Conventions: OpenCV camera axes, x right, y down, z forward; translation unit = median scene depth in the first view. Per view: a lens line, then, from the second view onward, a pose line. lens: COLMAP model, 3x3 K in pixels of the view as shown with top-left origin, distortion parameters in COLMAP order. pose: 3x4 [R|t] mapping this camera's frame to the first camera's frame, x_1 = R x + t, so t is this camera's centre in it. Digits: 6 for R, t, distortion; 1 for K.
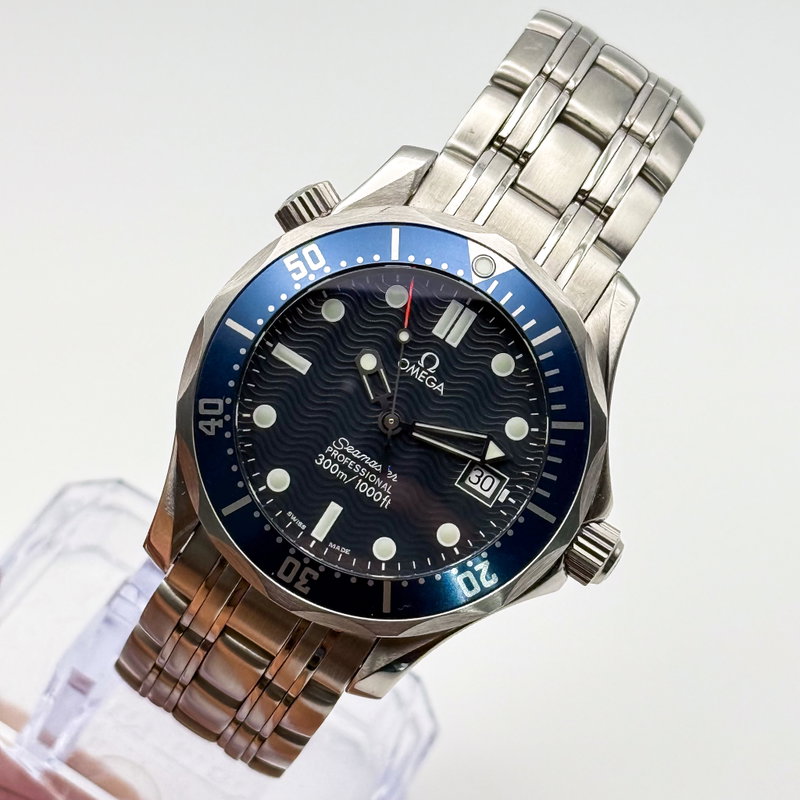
lens RADIAL K [[3348.5, 0, 401.9], [0, 3348.5, 401.2], [0, 0, 1]] dist [-0.001262, 0.000000]
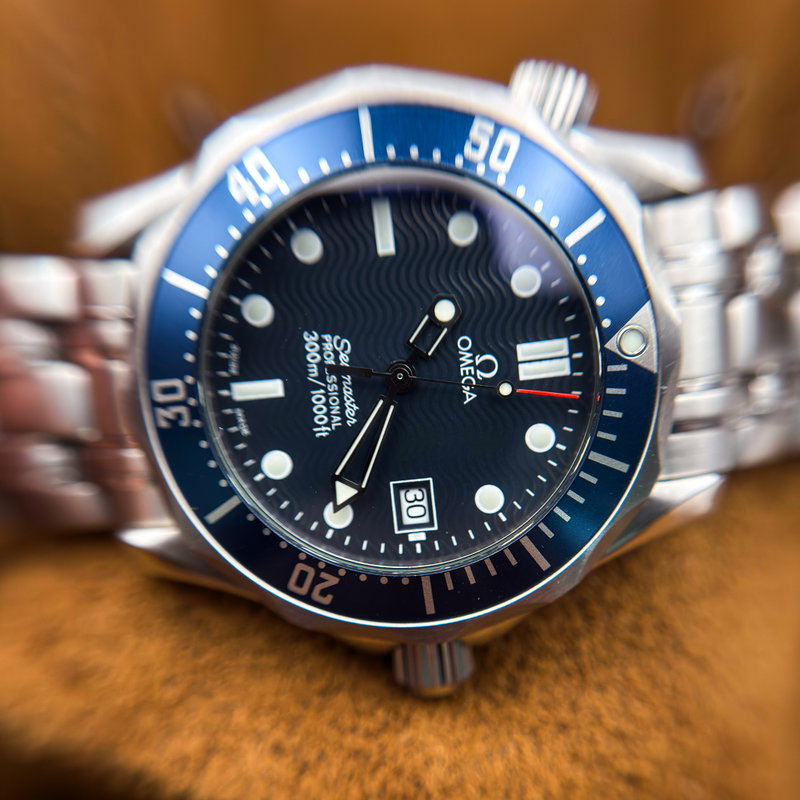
lens RADIAL K [[963.7, 0, 410.7], [0, 963.7, 432.6], [0, 0, 1]] dist [0.855859, 0.000000]
pose [[0.626838, 0.778899, 0.019773, 0.004482], [-0.777276, 0.623370, 0.085161, -0.007506], [0.054006, -0.068751, 0.996171, 0.760187]]
